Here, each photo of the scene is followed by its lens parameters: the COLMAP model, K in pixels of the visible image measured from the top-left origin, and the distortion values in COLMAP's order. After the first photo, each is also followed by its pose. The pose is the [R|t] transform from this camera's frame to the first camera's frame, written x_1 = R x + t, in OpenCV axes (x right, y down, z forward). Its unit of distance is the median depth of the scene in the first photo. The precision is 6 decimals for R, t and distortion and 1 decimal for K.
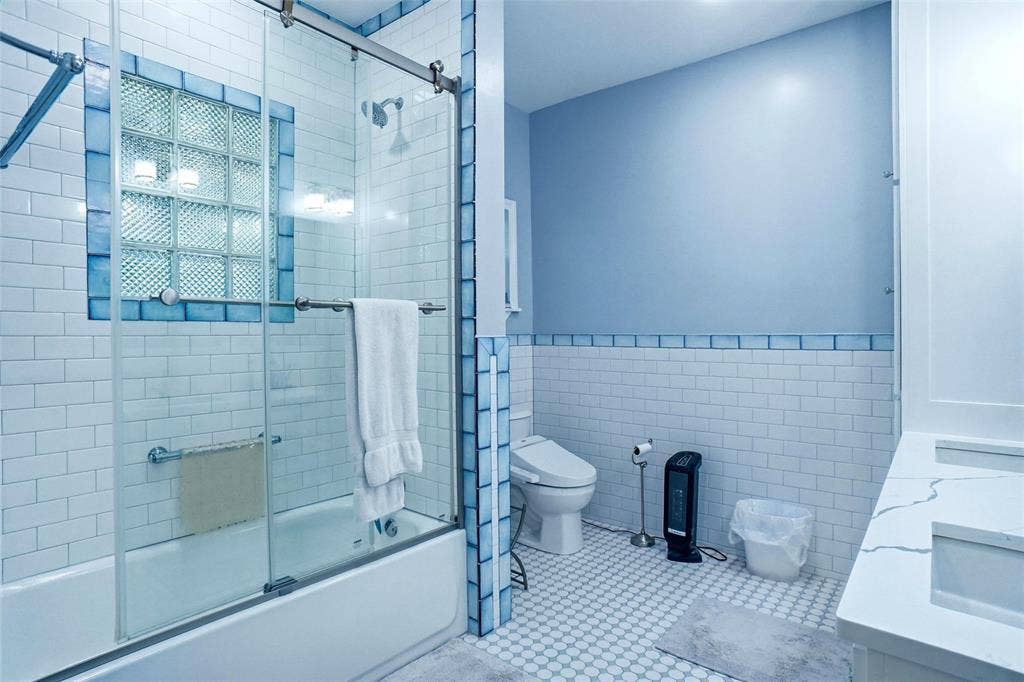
lens RADIAL K [[537.1, 0, 507.8], [0, 537.1, 328.4], [0, 0, 1]] dist [-0.032664, 0.001188]
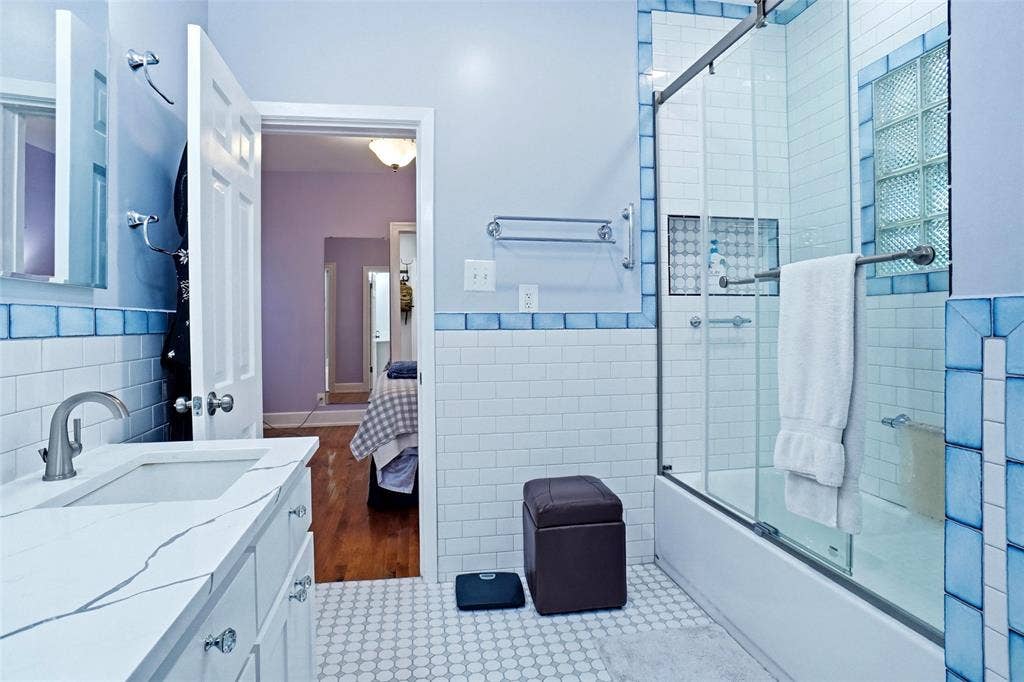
lens RADIAL K [[537.1, 0, 507.8], [0, 537.1, 328.4], [0, 0, 1]] dist [-0.032664, 0.001188]
pose [[-0.652131, 0.011869, -0.758013, 0.206628], [0.013585, 0.999900, 0.003968, 0.012682], [0.757984, -0.007710, -0.652227, 0.352320]]
